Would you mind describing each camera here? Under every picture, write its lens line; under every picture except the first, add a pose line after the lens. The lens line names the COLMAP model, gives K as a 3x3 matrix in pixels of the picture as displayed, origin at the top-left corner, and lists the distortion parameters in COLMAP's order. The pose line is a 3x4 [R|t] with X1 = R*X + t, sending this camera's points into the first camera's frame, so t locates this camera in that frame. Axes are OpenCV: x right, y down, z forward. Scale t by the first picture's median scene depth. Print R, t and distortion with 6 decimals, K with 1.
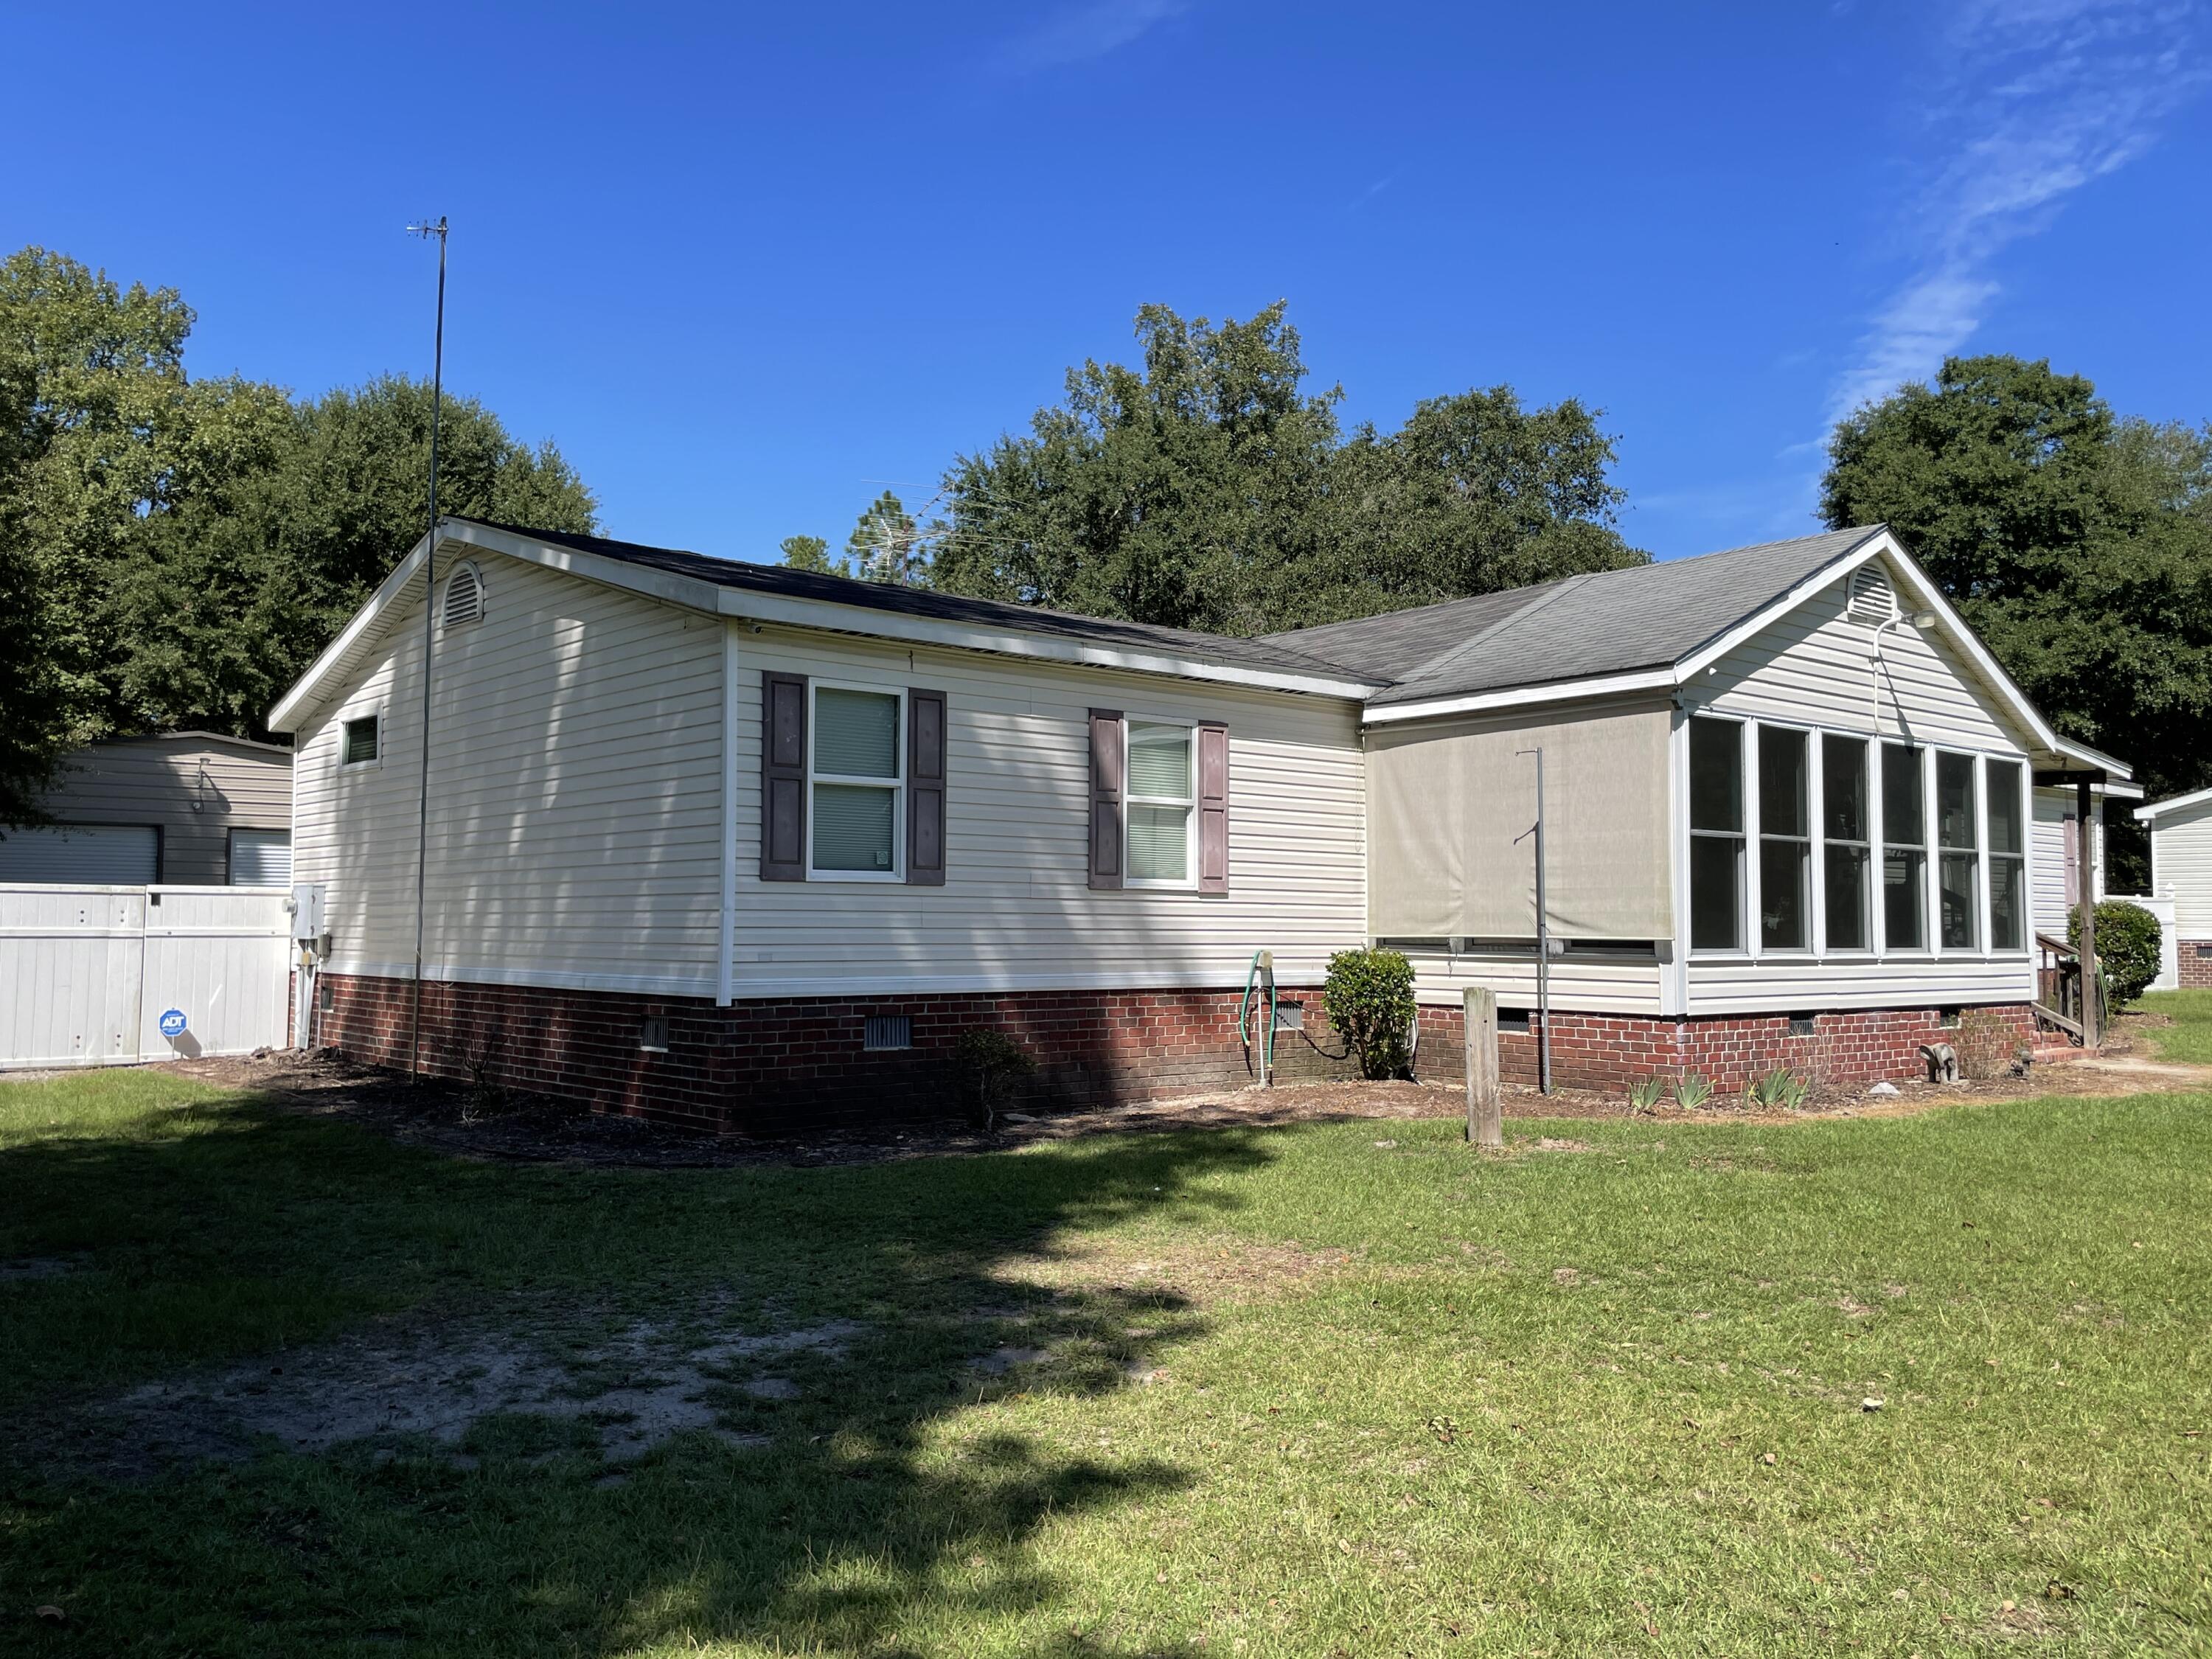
lens RADIAL K [[1778.1, 0, 1106.0], [0, 1778.1, 829.5], [0, 0, 1]] dist [0.132560, -0.249060]
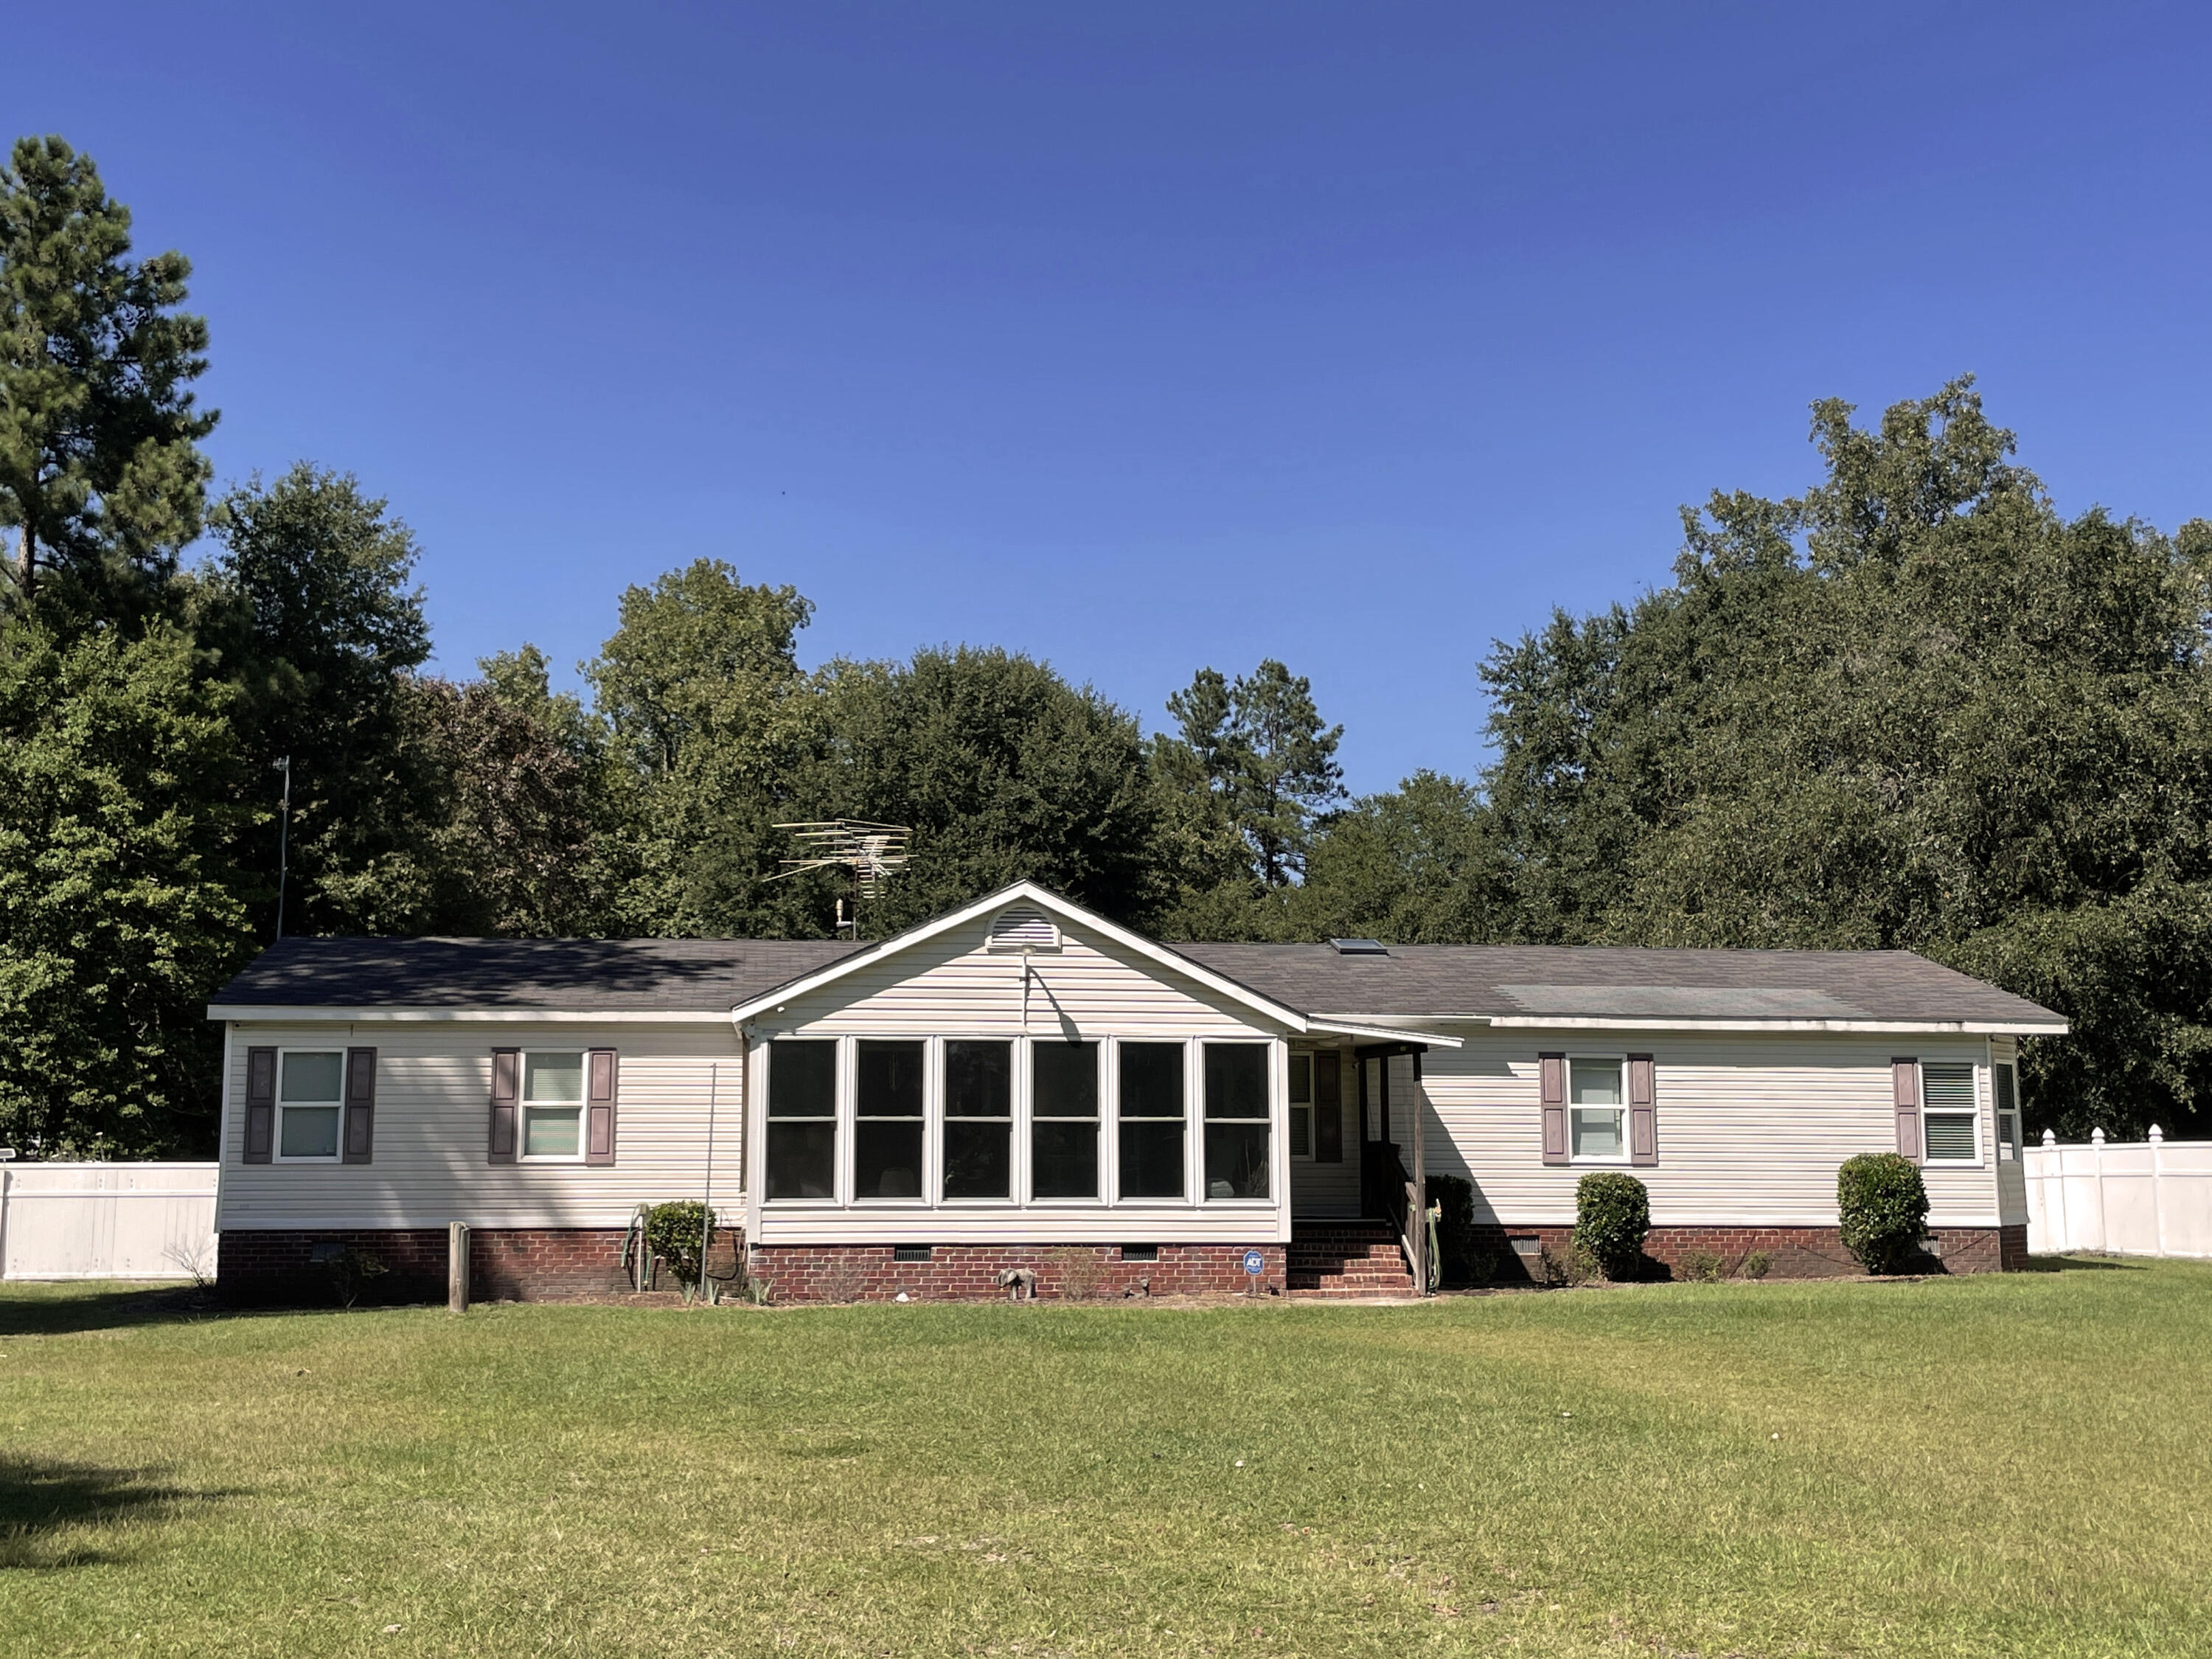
lens RADIAL K [[2534.3, 0, 1106.0], [0, 2534.3, 829.5], [0, 0, 1]] dist [0.152188, -0.394289]
pose [[0.838532, -0.079379, -0.539038, 1.653747], [0.035239, 0.995160, -0.091731, -0.032893], [0.543711, 0.057924, 0.837271, -0.601403]]
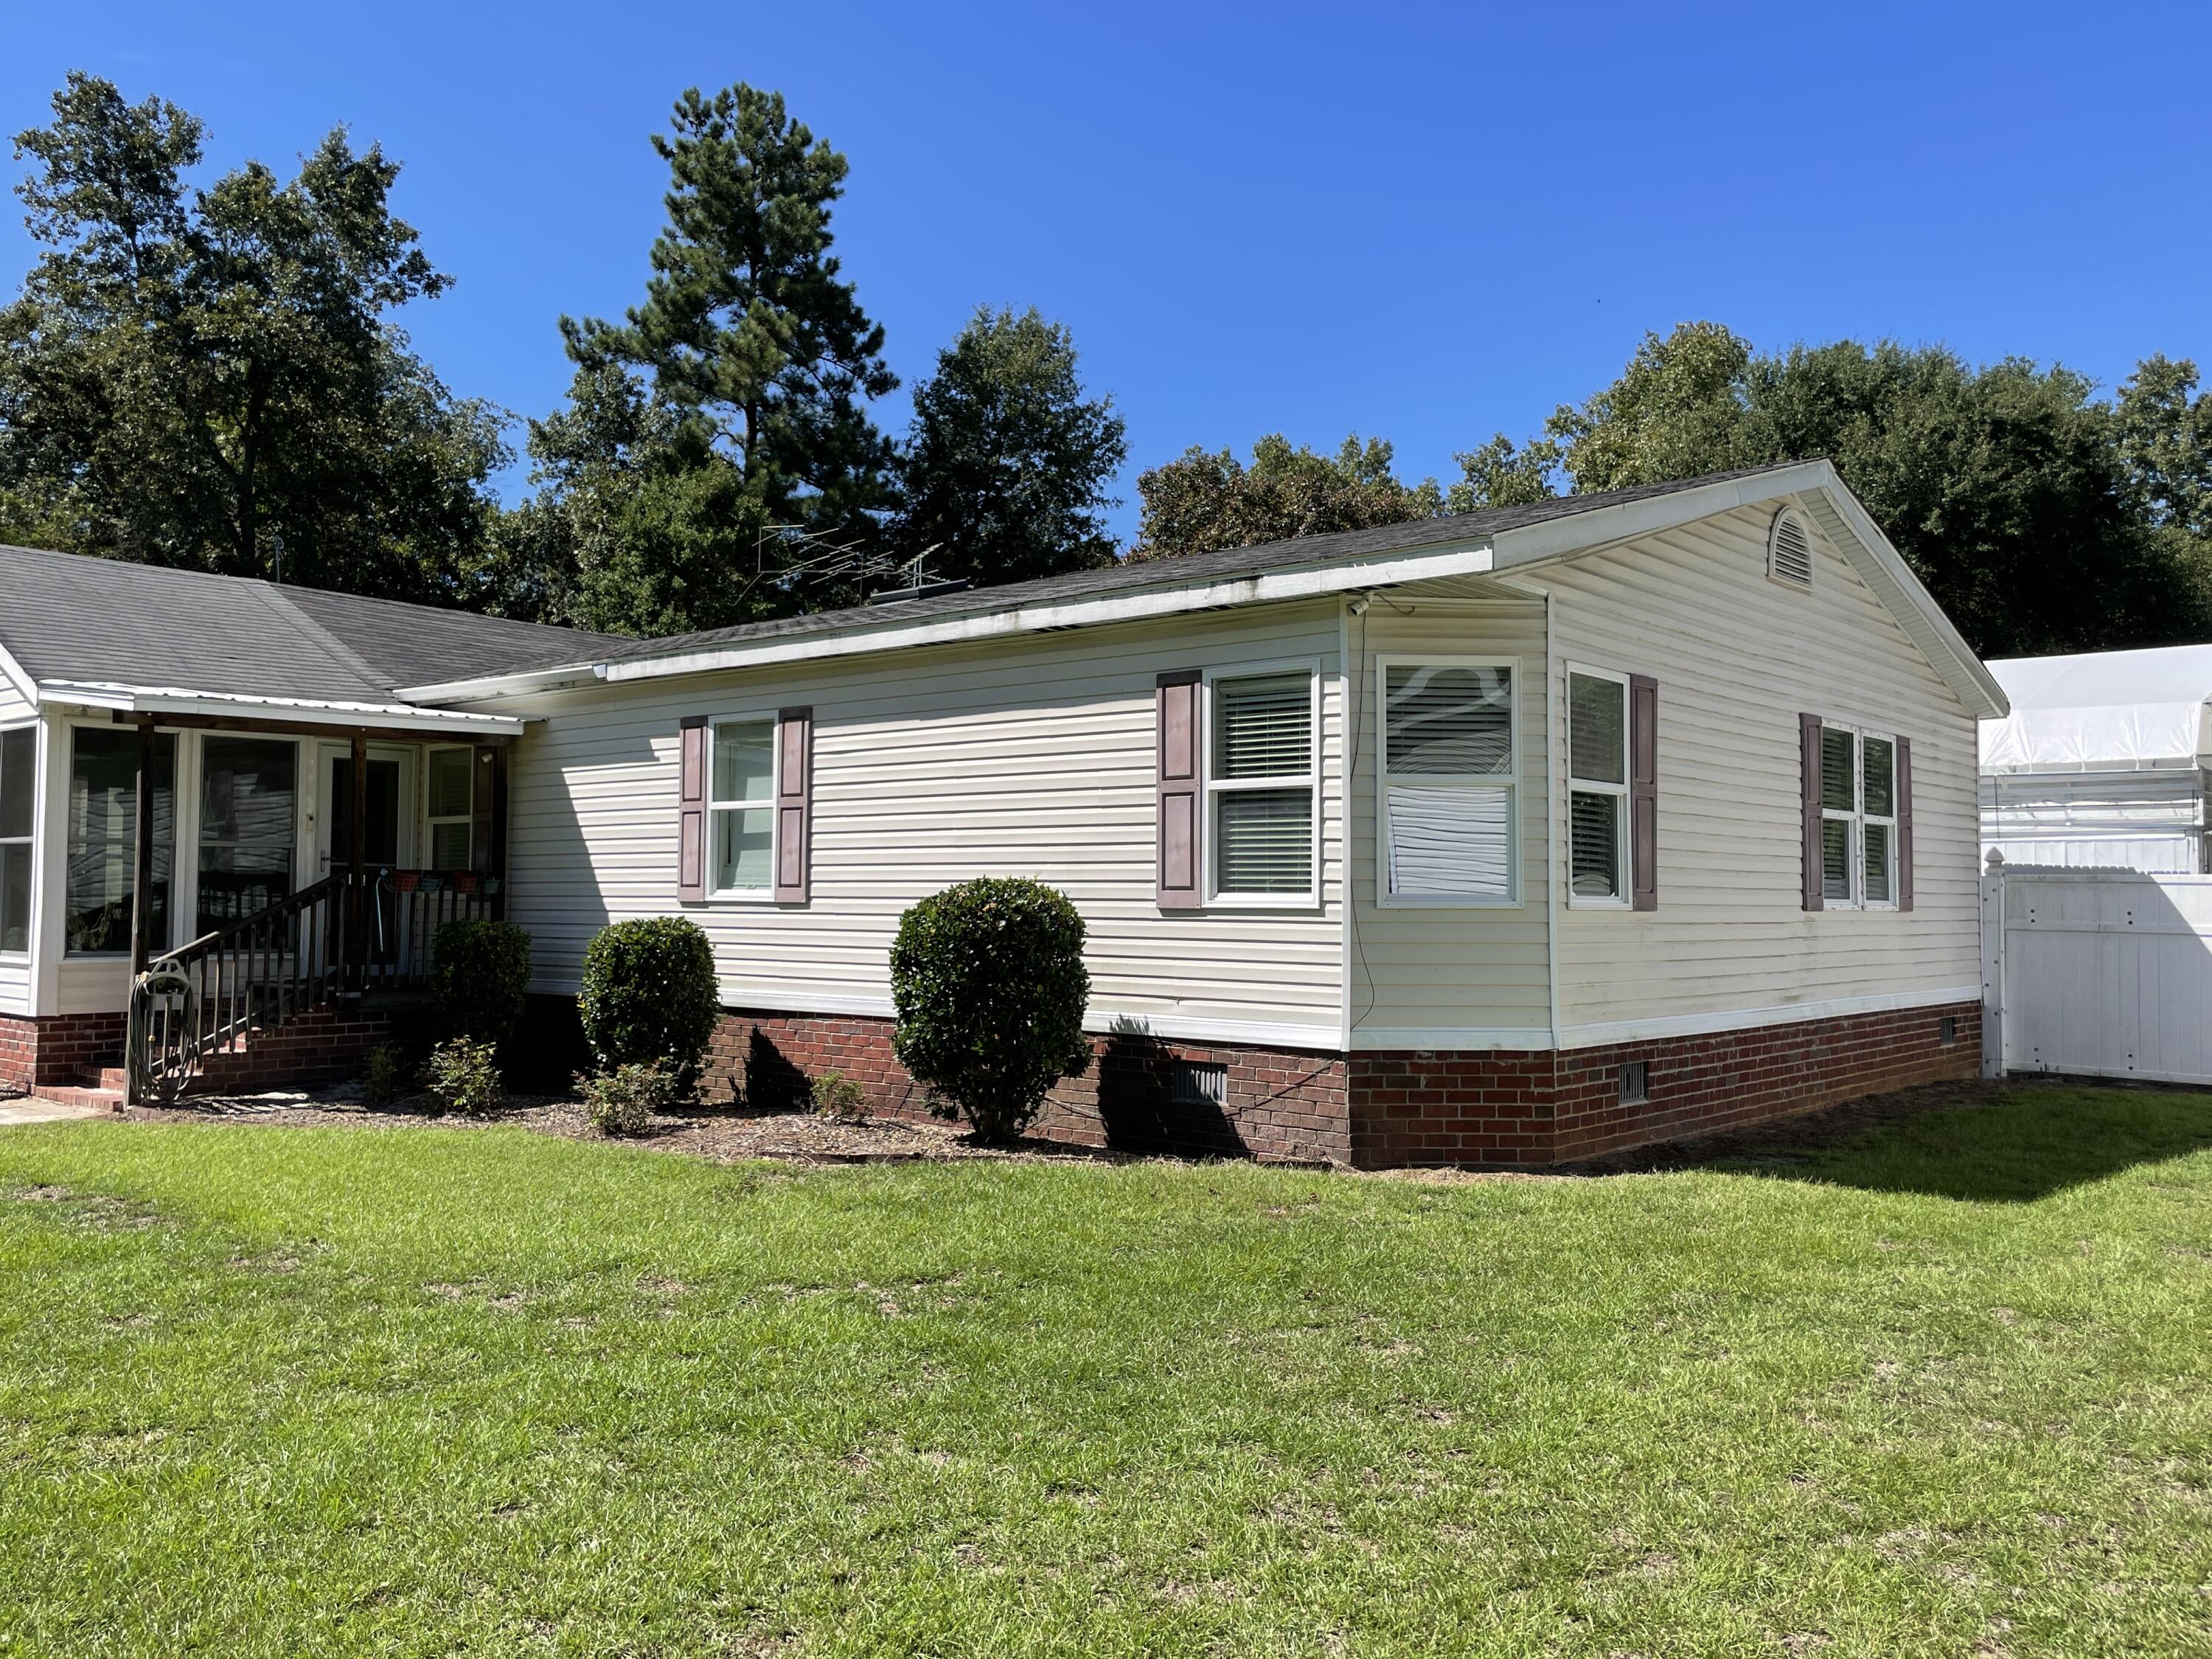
lens RADIAL K [[1778.1, 0, 1106.0], [0, 1778.1, 829.5], [0, 0, 1]] dist [0.132560, -0.249060]
pose [[0.145751, -0.047187, -0.988195, 1.711818], [0.044891, 0.998148, -0.041042, 0.081858], [0.988302, -0.038379, 0.147599, 1.672834]]
